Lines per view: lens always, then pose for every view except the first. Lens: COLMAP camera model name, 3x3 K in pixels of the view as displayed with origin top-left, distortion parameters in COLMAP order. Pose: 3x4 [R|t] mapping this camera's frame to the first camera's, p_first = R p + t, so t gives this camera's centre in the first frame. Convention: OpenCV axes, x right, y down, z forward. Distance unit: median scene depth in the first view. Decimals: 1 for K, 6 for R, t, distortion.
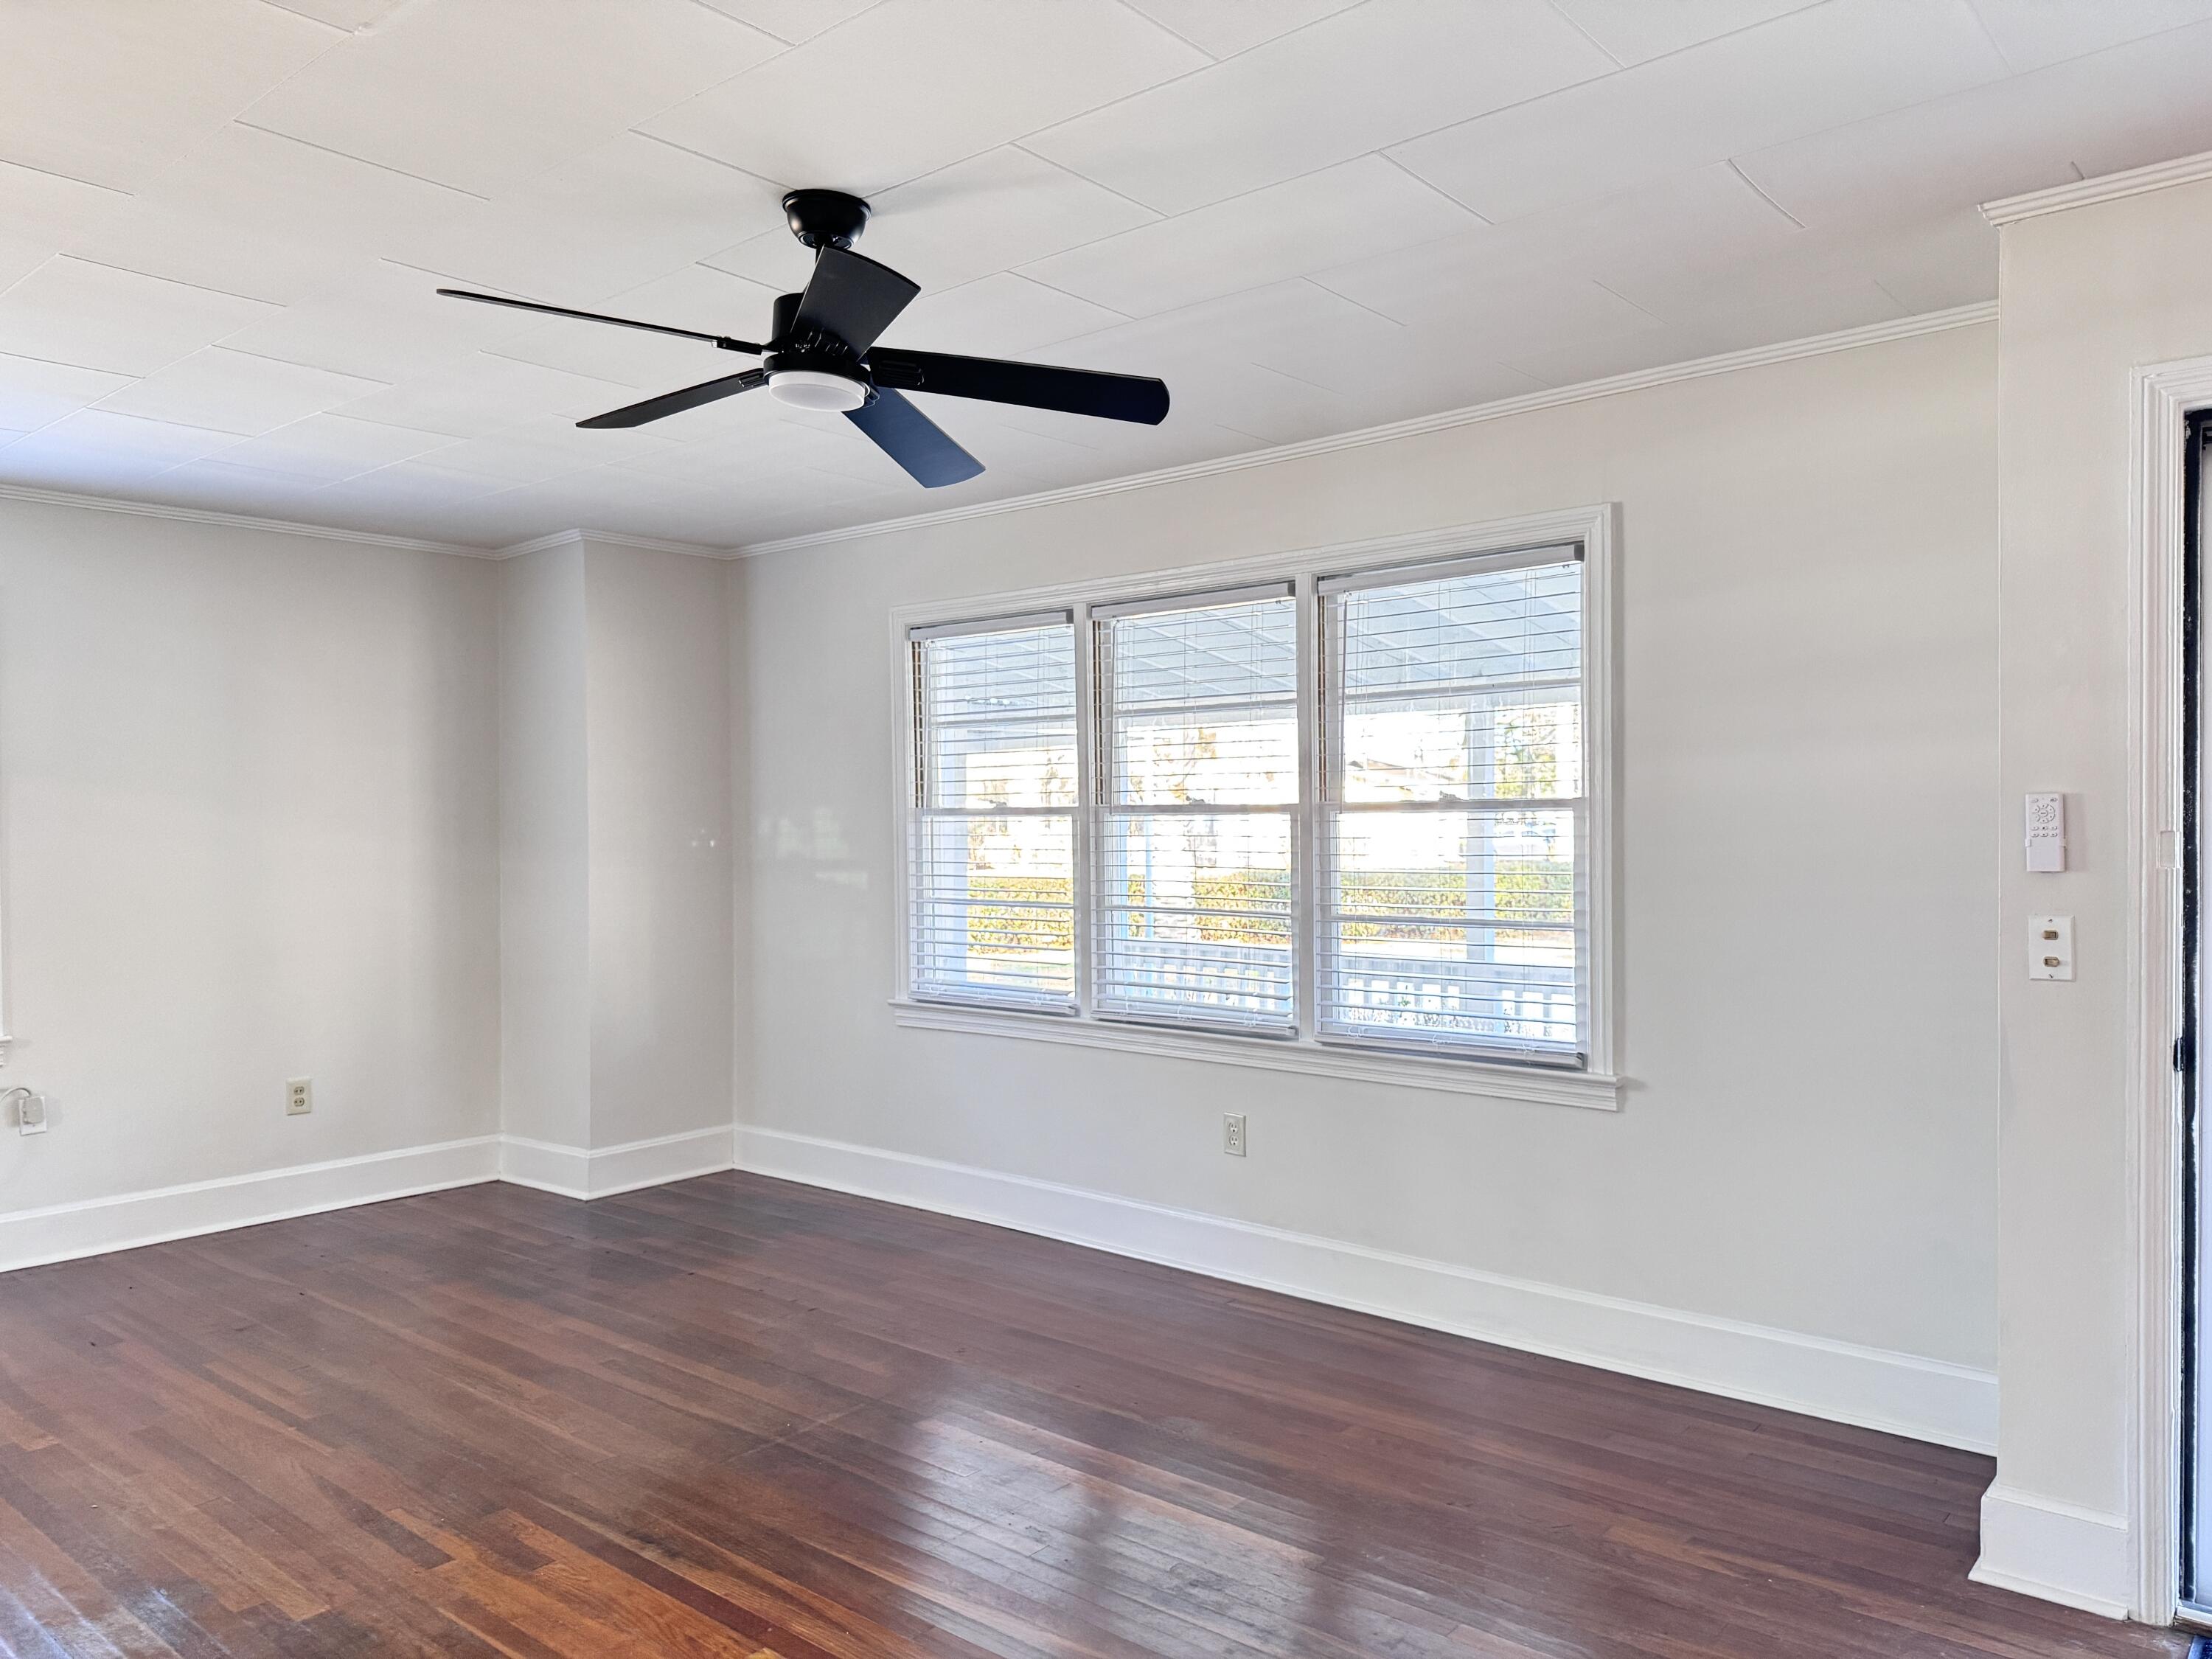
lens RADIAL K [[1566.6, 0, 1106.0], [0, 1566.6, 829.5], [0, 0, 1]] dist [0.092443, -0.145231]
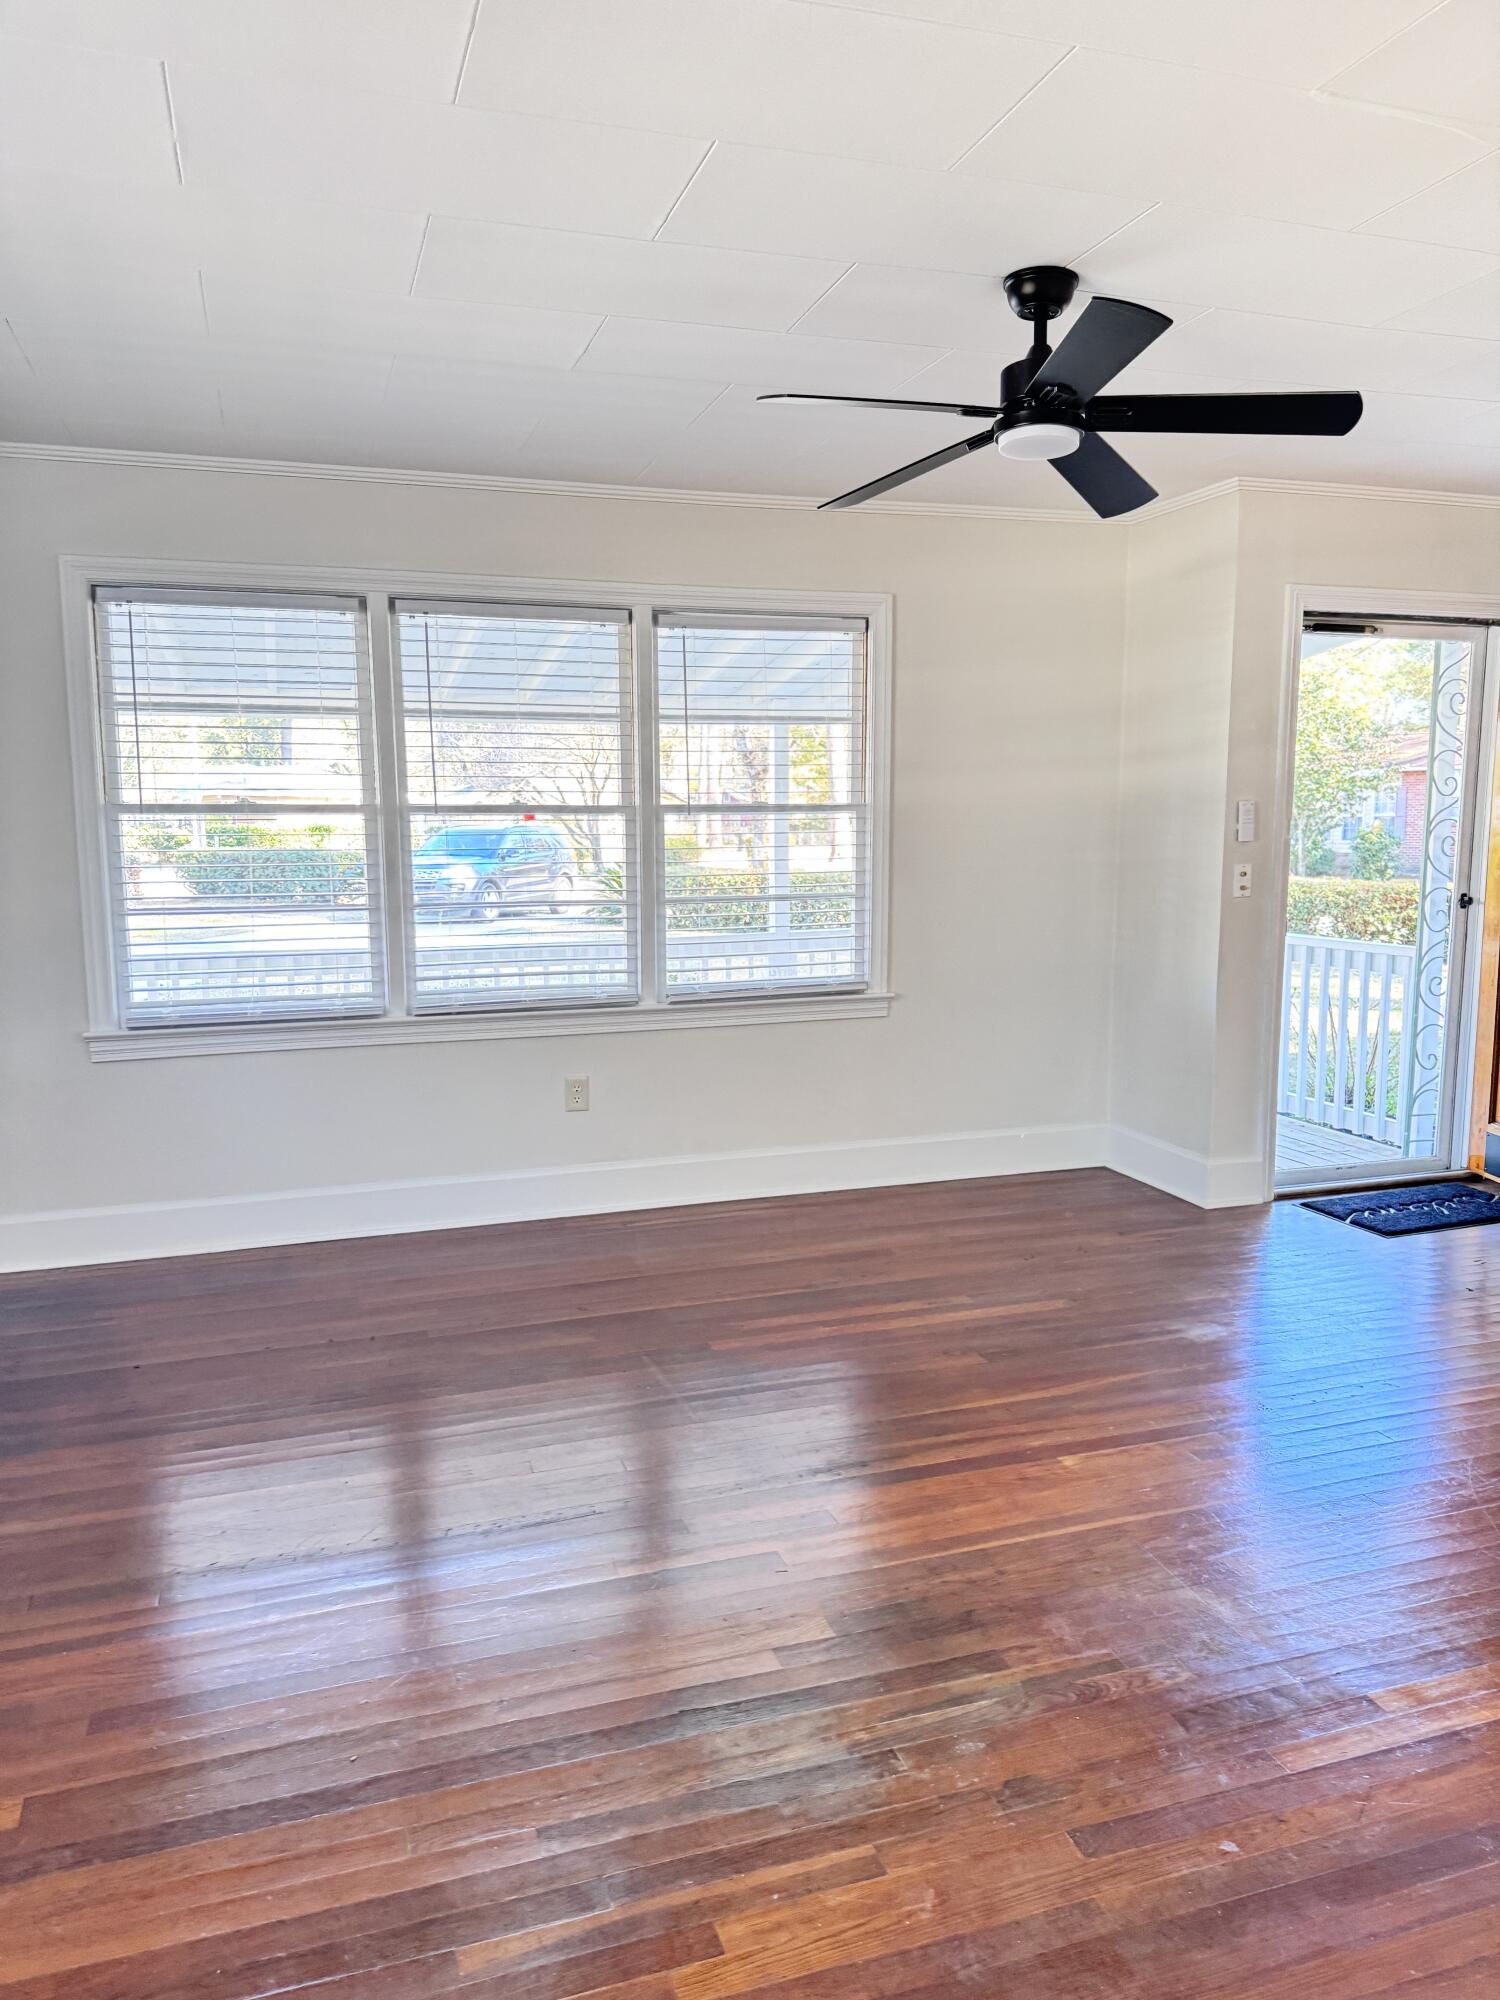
lens RADIAL K [[1385.6, 0, 750.0], [0, 1385.6, 1000.0], [0, 0, 1]] dist [0.113999, -0.158373]
pose [[0.518327, -0.103872, 0.848851, -0.736337], [0.009967, 0.993262, 0.115458, 0.008903], [-0.855124, -0.051385, 0.515870, 0.376157]]
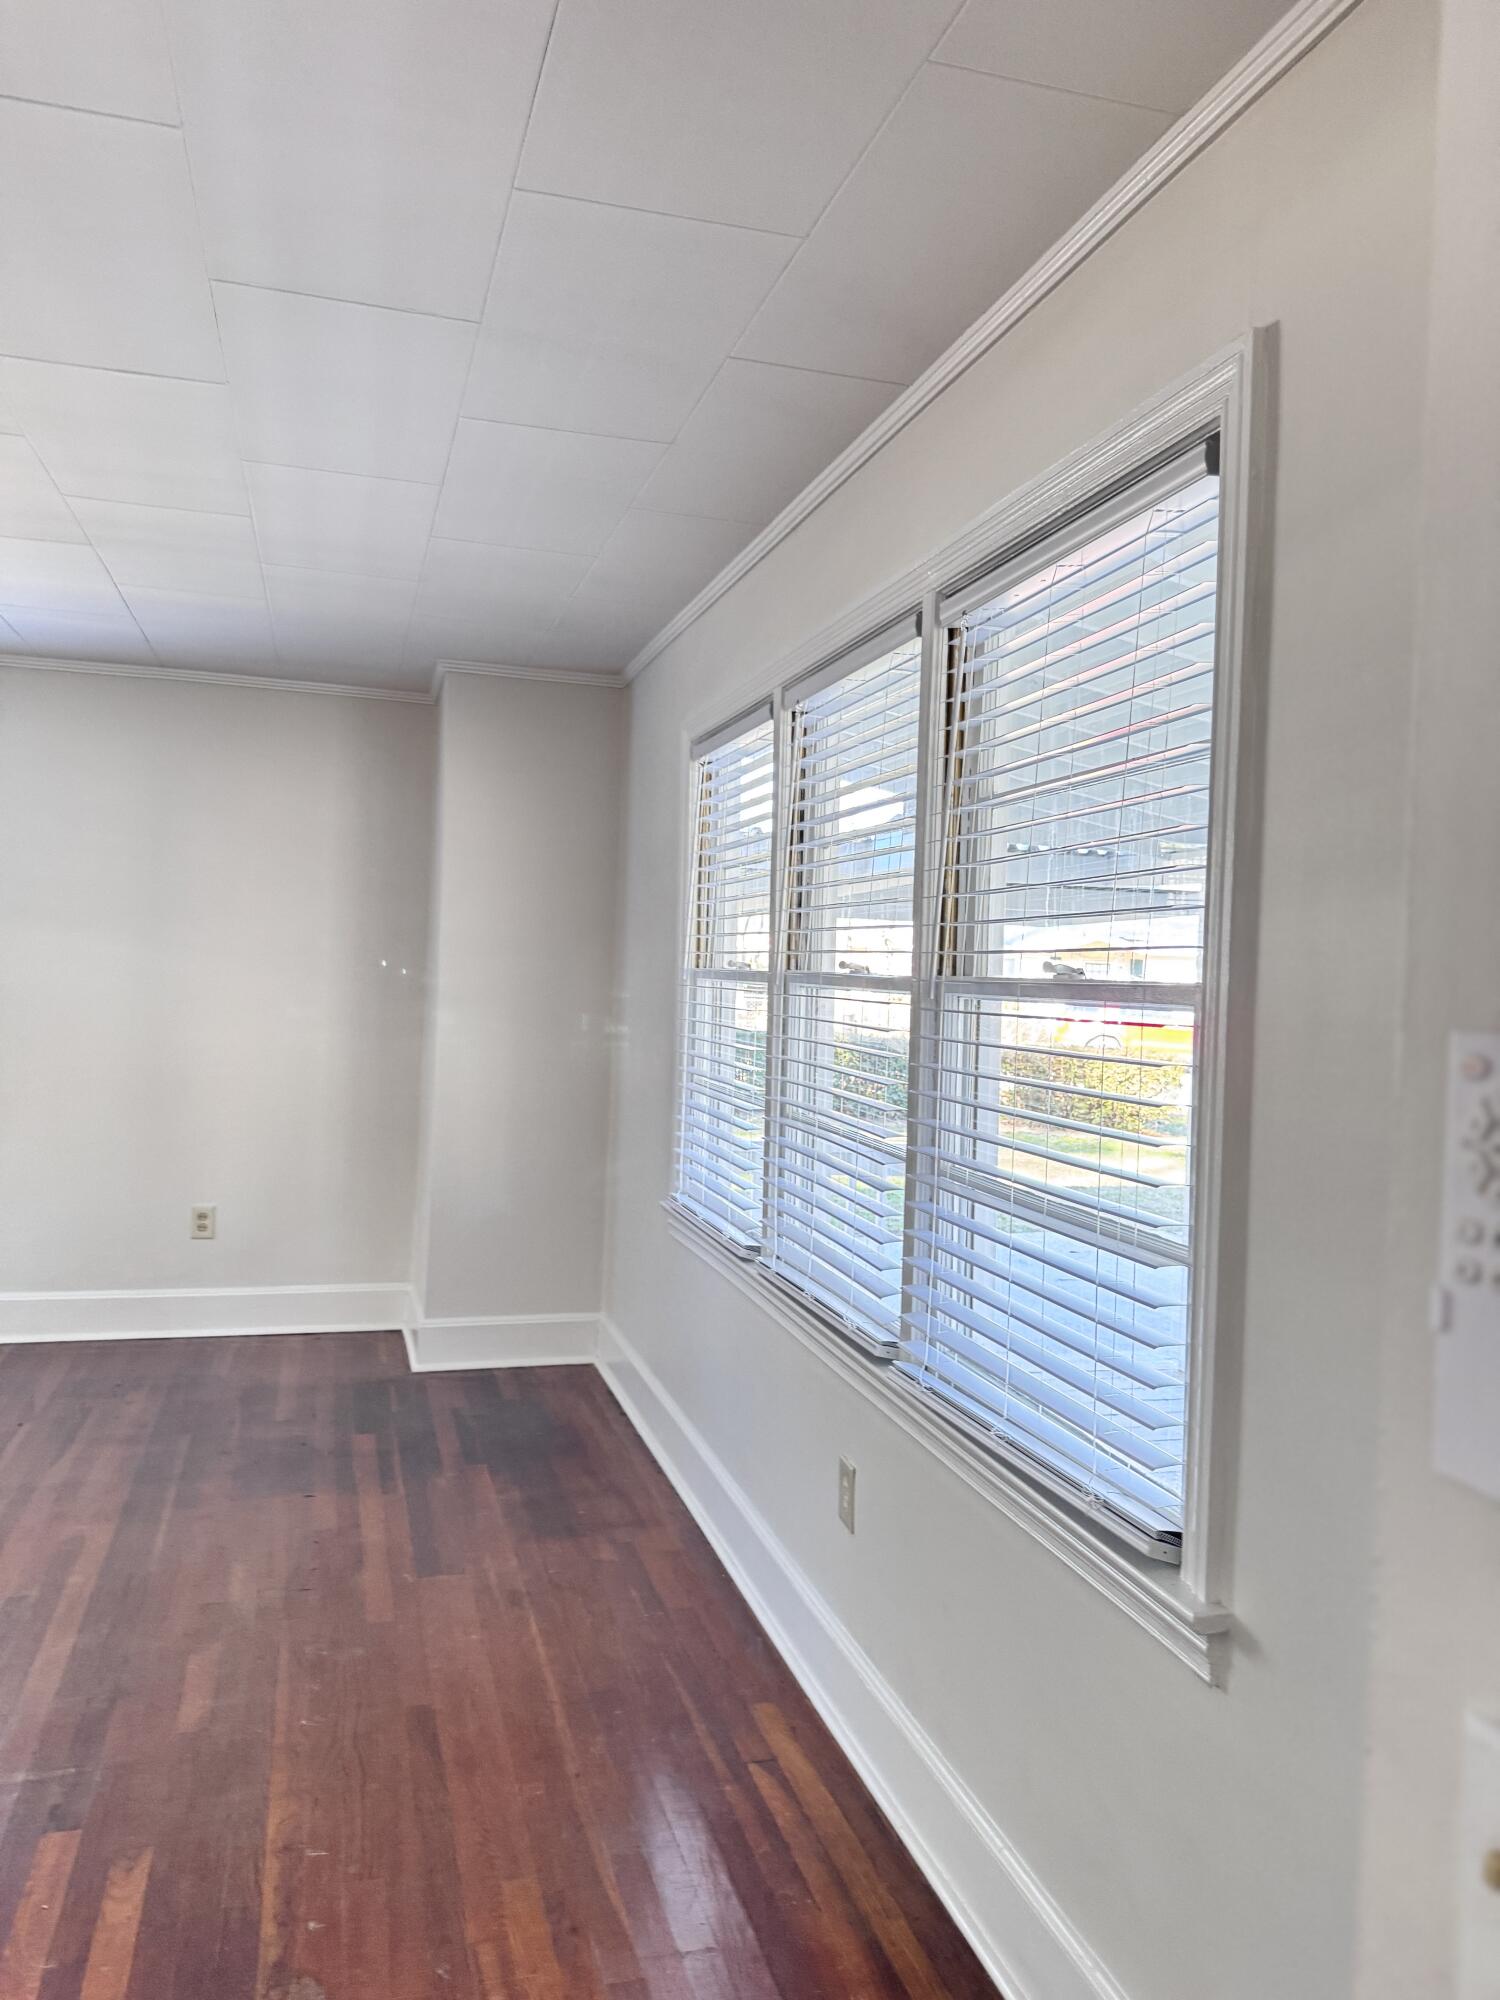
lens RADIAL K [[1428.1, 0, 732.7], [0, 1428.1, 990.4], [0, 0, 1]] dist [0.033370, -0.038316]
pose [[0.829645, 0.046394, -0.556361, 0.369373], [-0.048074, 0.998776, 0.011600, -0.014705], [0.556218, 0.017123, 0.830860, 0.502026]]
